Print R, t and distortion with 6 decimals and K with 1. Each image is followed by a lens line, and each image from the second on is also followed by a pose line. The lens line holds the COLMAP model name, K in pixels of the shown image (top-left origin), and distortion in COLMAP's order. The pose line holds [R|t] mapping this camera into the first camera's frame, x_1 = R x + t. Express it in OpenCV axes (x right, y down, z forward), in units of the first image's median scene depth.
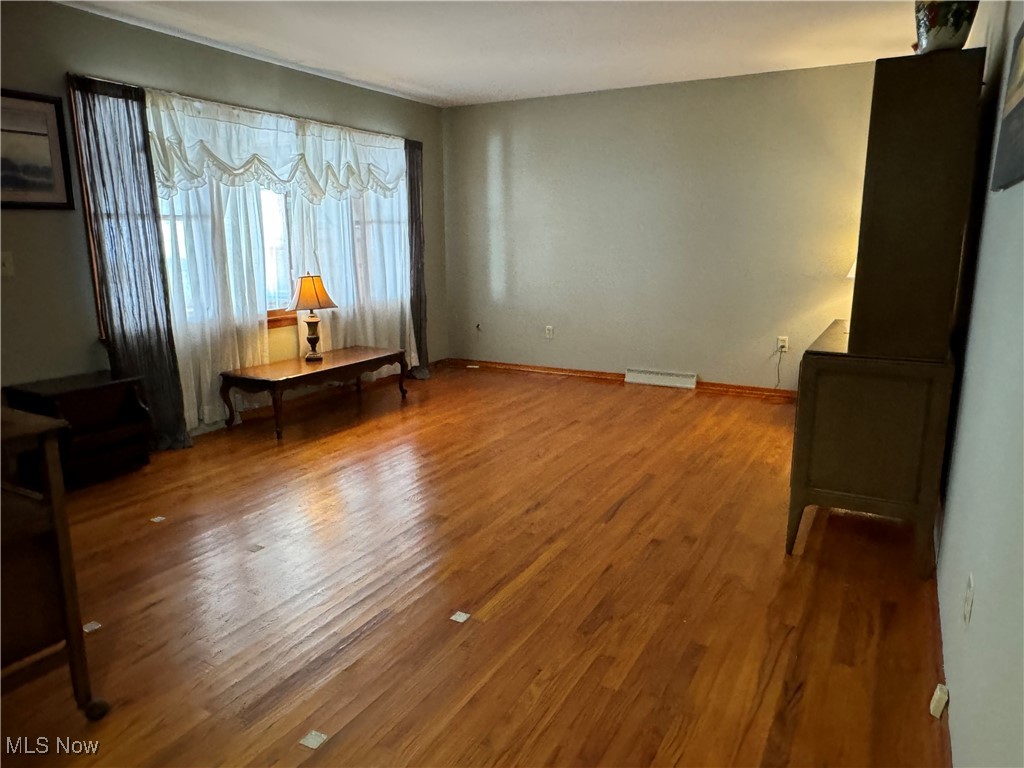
lens RADIAL K [[694.1, 0, 511.0], [0, 694.1, 388.0], [0, 0, 1]] dist [0.000289, 0.001671]
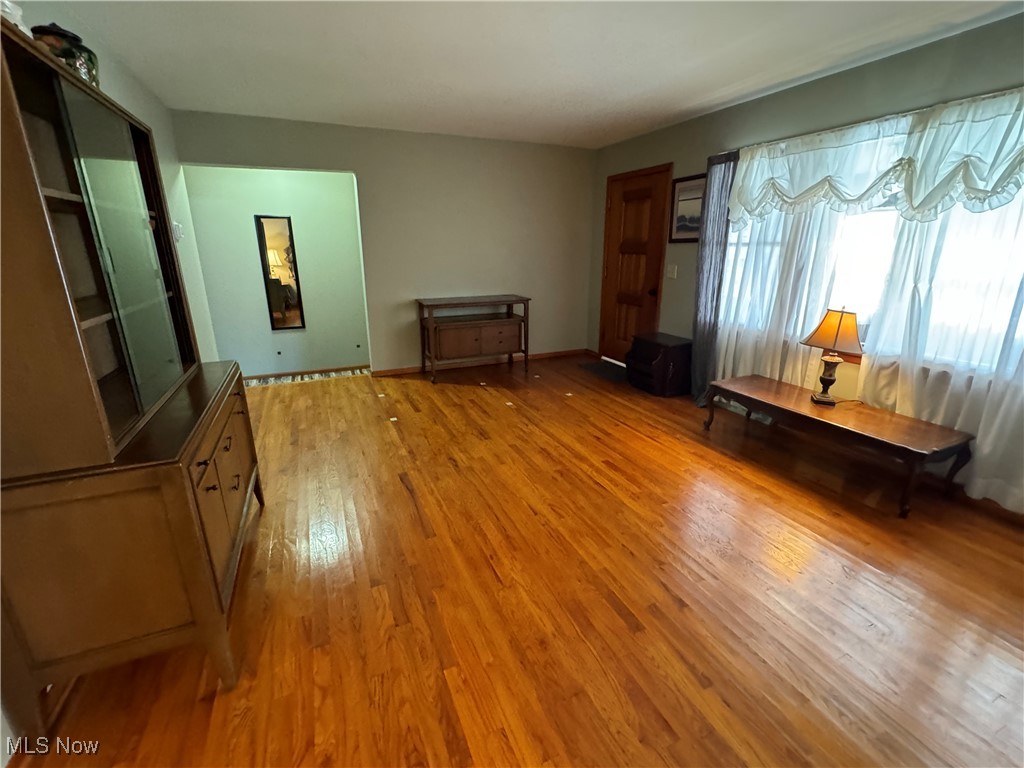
lens RADIAL K [[451.9, 0, 509.4], [0, 451.9, 383.3], [0, 0, 1]] dist [-0.004101, -0.000822]
pose [[-0.601912, 0.238601, -0.762083, 0.458280], [-0.162401, 0.897802, 0.409362, -0.267544], [0.781874, 0.370164, -0.501649, 1.093814]]
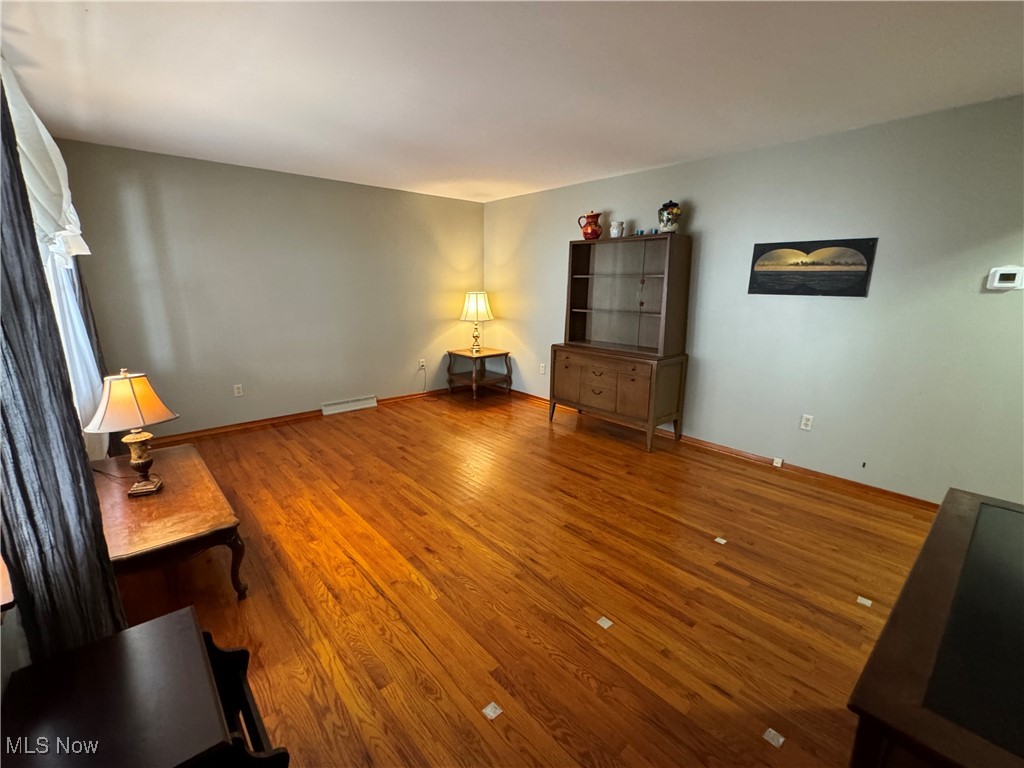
lens RADIAL K [[451.9, 0, 510.3], [0, 451.9, 387.6], [0, 0, 1]] dist [-0.004101, -0.000822]
pose [[0.332765, -0.206953, 0.920021, -0.626934], [0.188527, 0.970526, 0.150125, -0.158601], [-0.923972, 0.123492, 0.361973, 0.541903]]
